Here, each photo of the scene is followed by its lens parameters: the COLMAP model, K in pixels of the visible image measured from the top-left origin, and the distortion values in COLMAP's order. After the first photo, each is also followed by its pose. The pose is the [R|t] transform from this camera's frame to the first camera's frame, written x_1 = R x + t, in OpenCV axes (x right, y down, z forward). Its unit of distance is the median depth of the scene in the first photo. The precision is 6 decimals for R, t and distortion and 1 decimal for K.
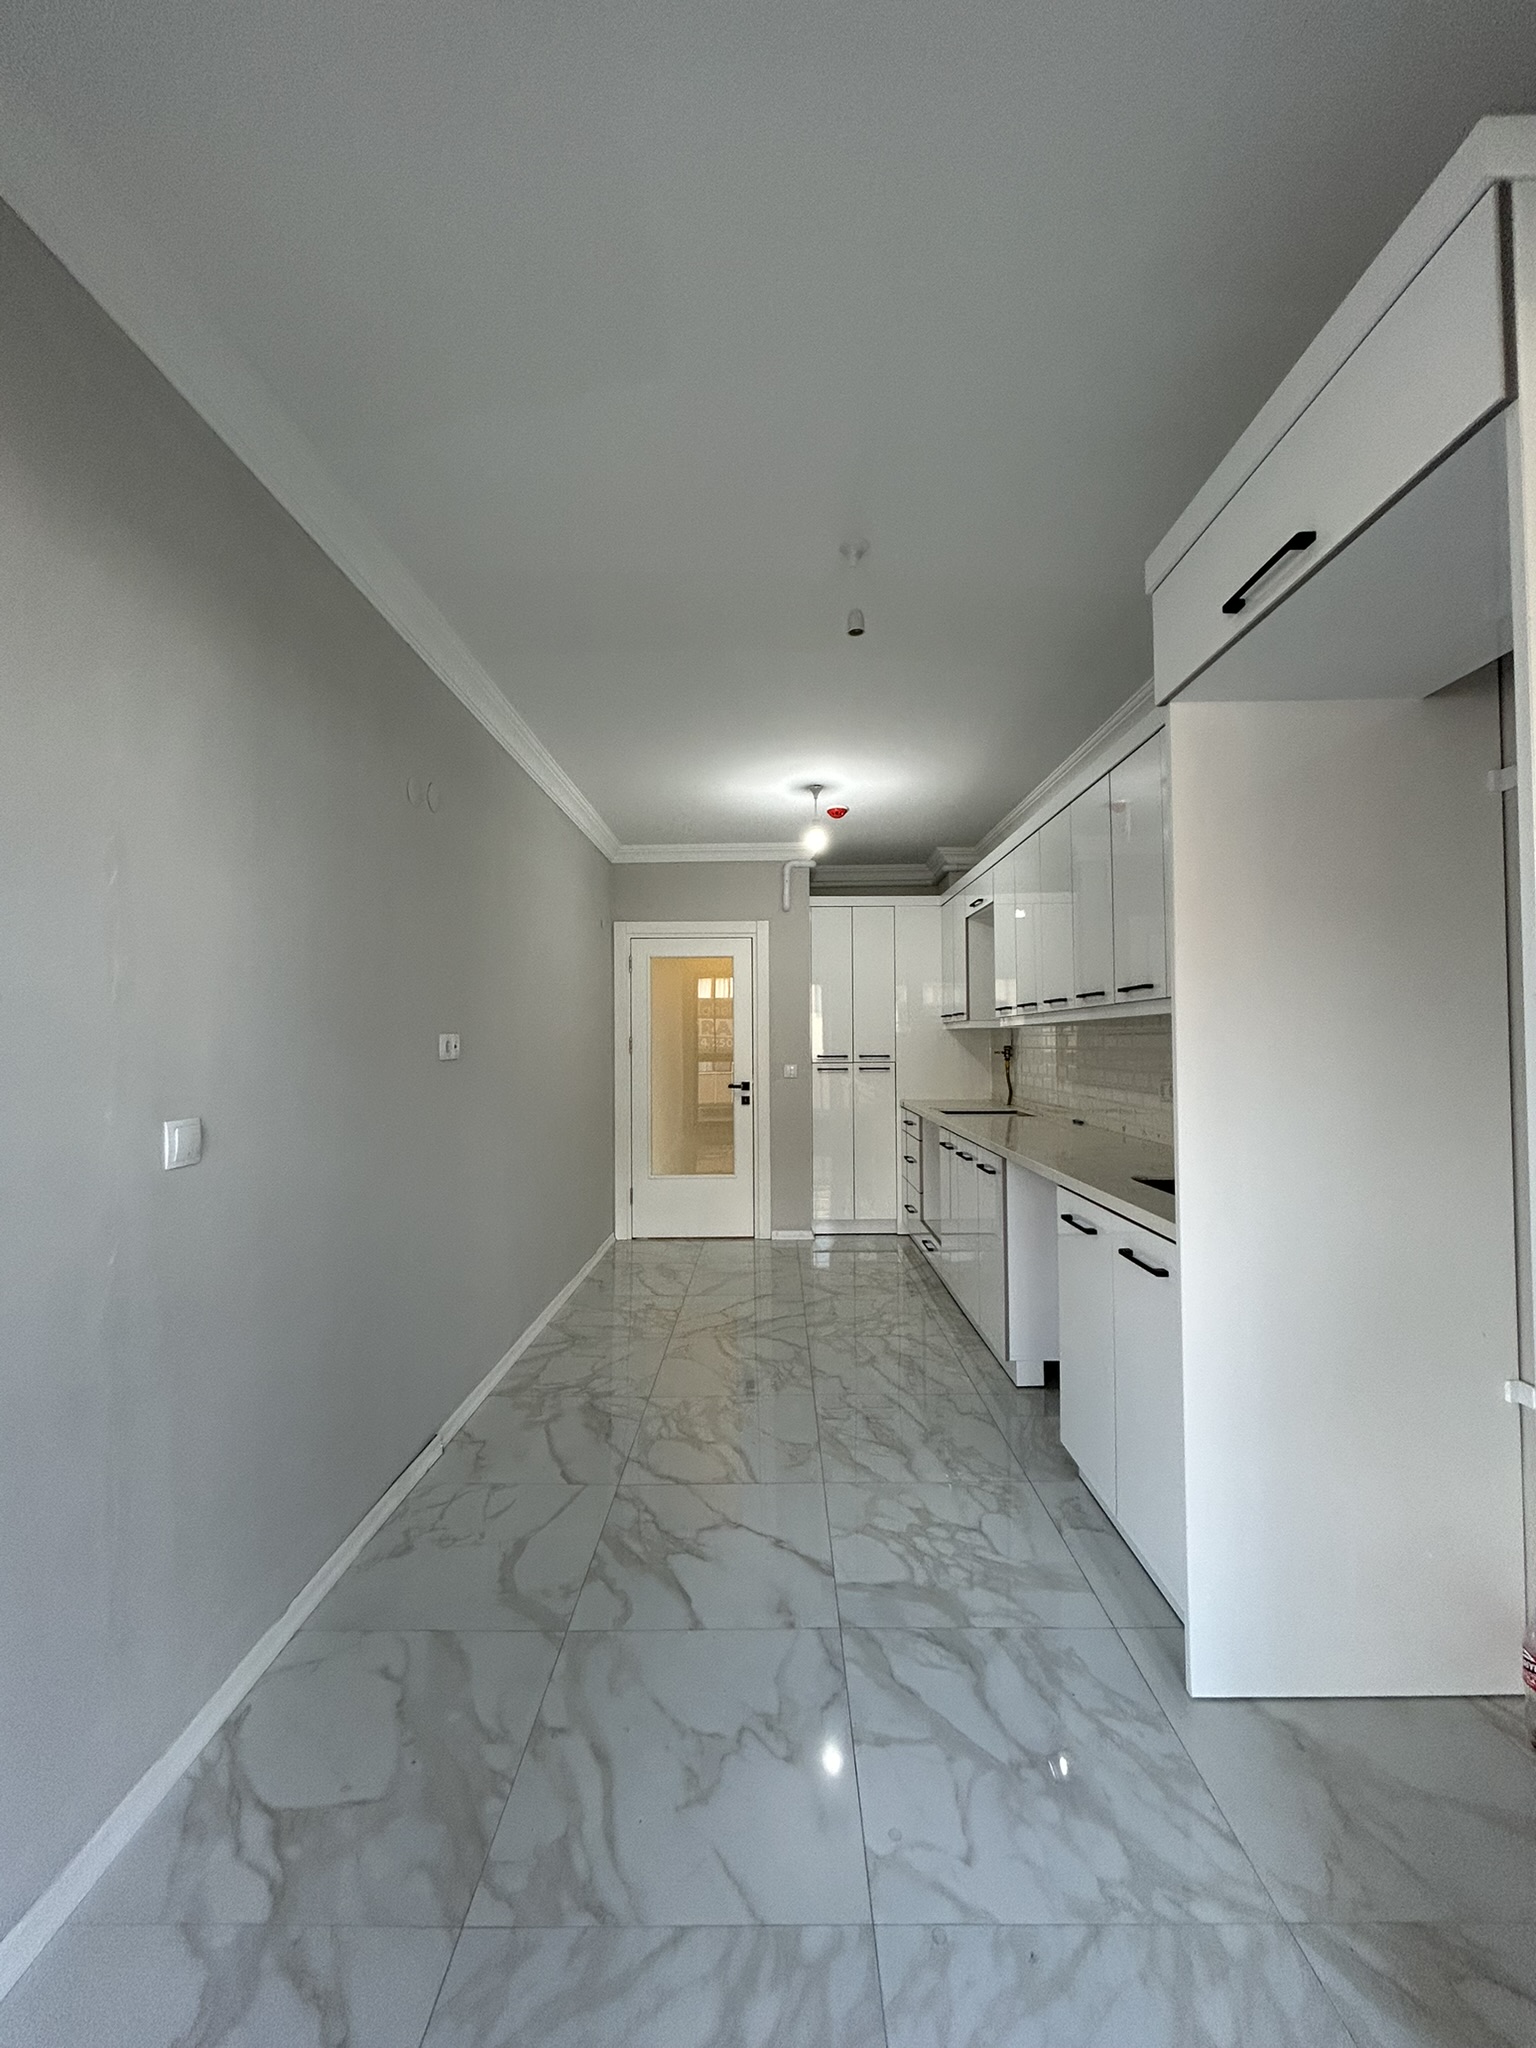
lens RADIAL K [[819.9, 0, 768.6], [0, 819.9, 1026.6], [0, 0, 1]] dist [-0.001848, 0.000363]
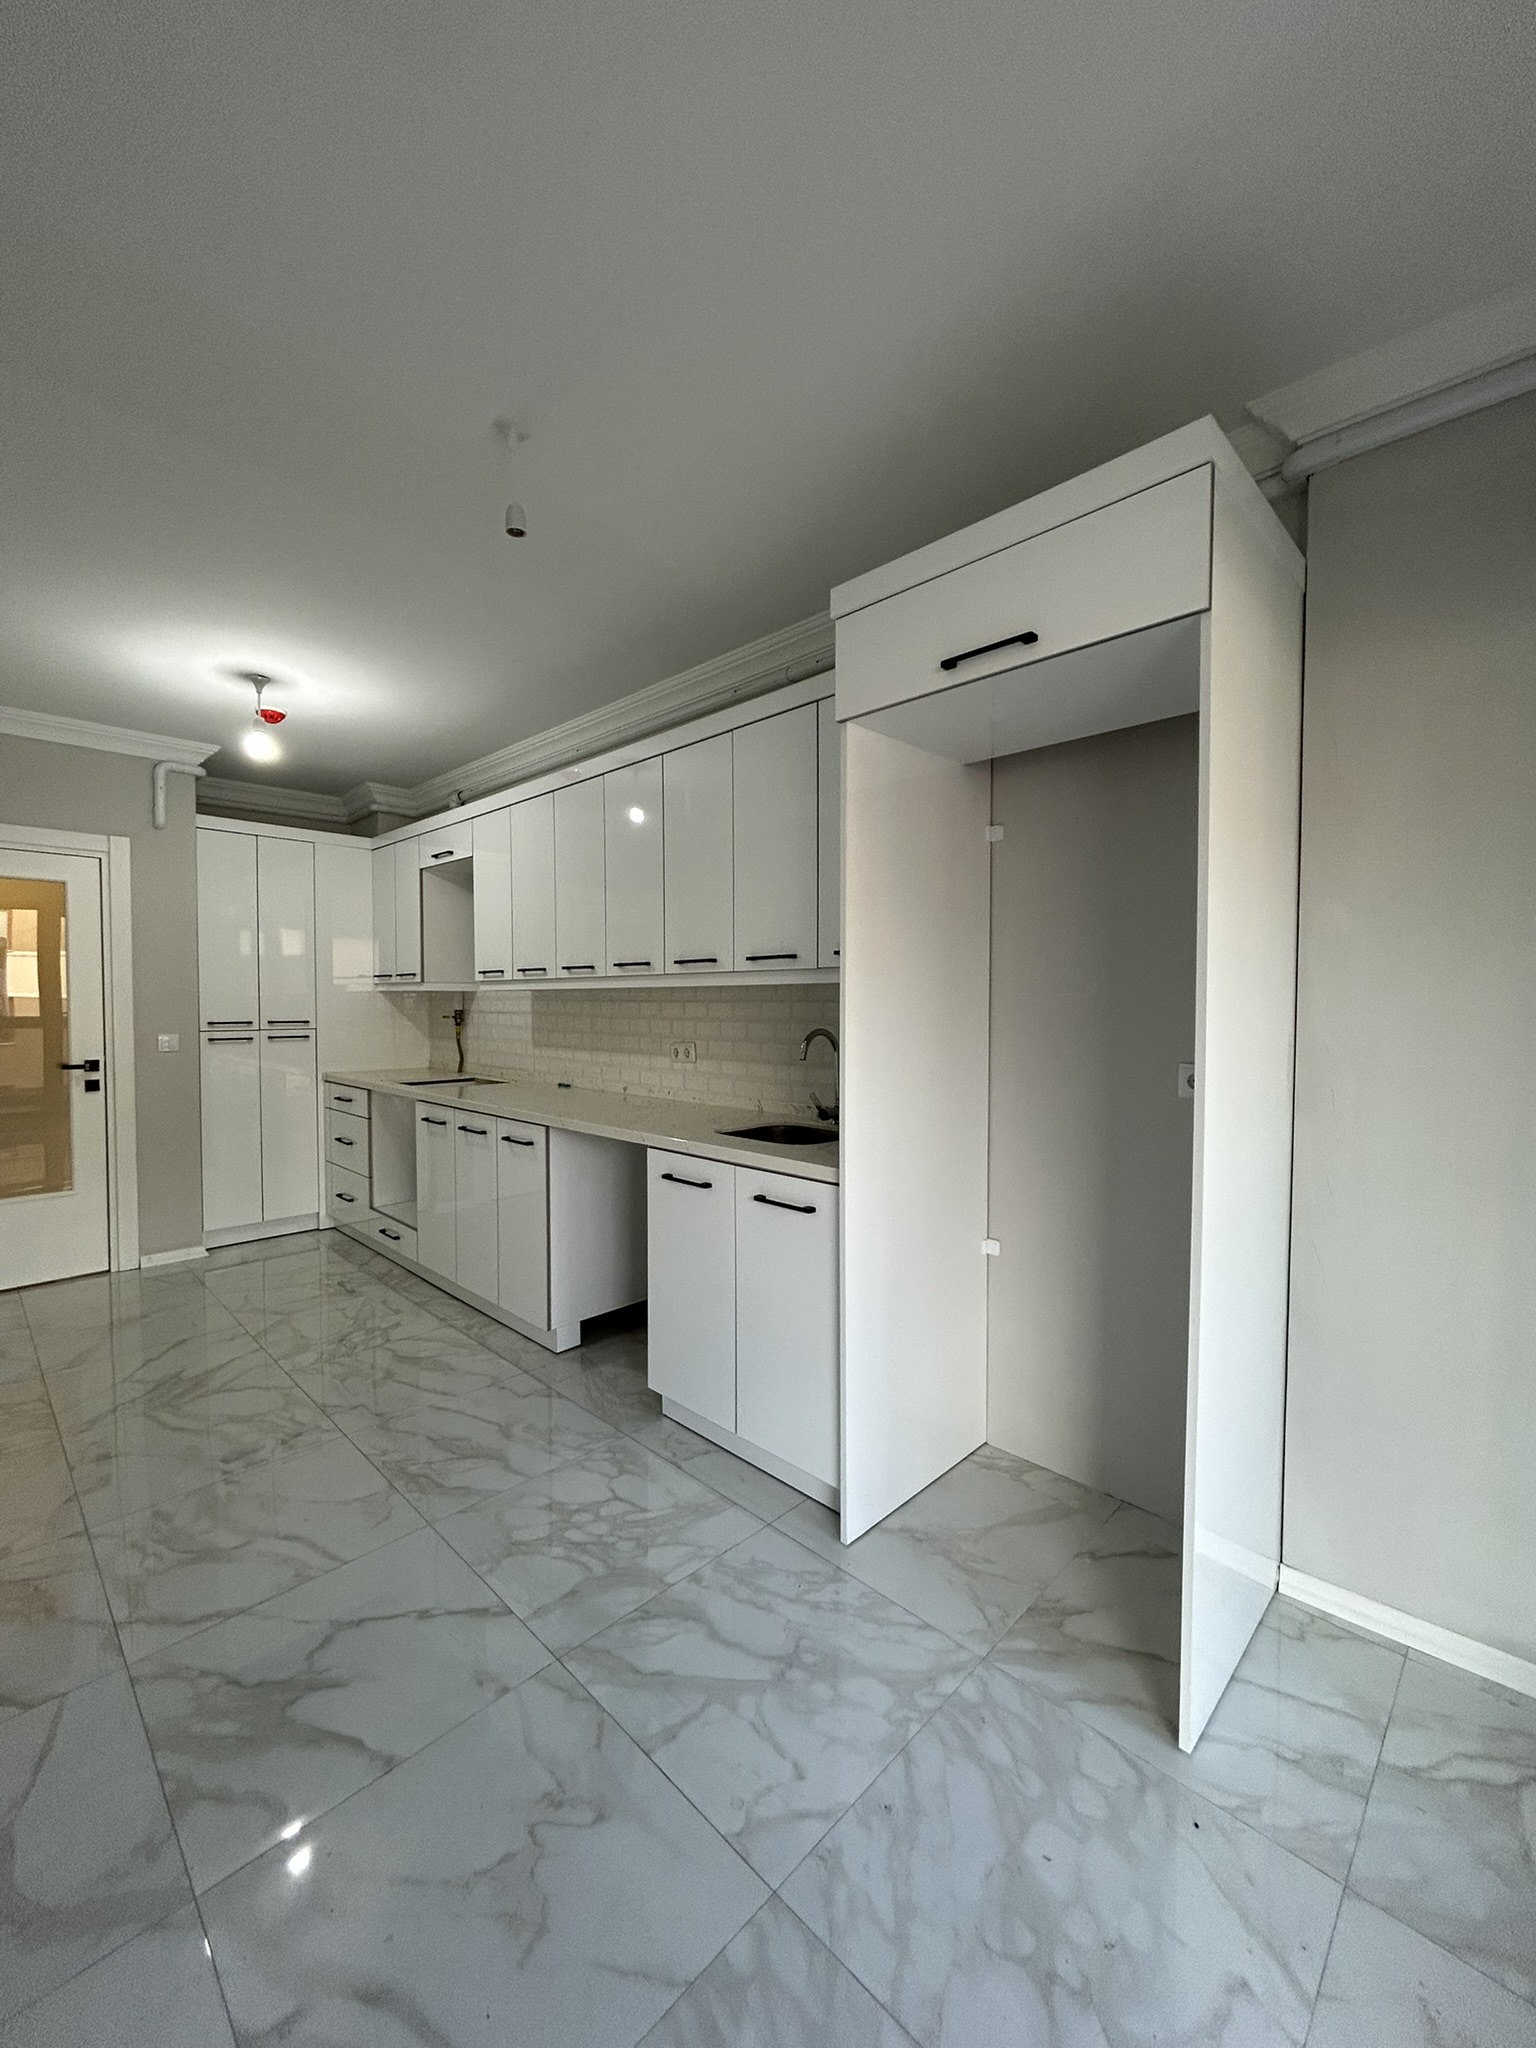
lens RADIAL K [[819.9, 0, 768.6], [0, 819.9, 1026.6], [0, 0, 1]] dist [-0.001848, 0.000363]
pose [[0.694721, -0.014967, 0.719123, -0.290028], [-0.020271, 0.998979, 0.040375, -0.005647], [-0.718993, -0.042627, 0.693709, 0.172058]]
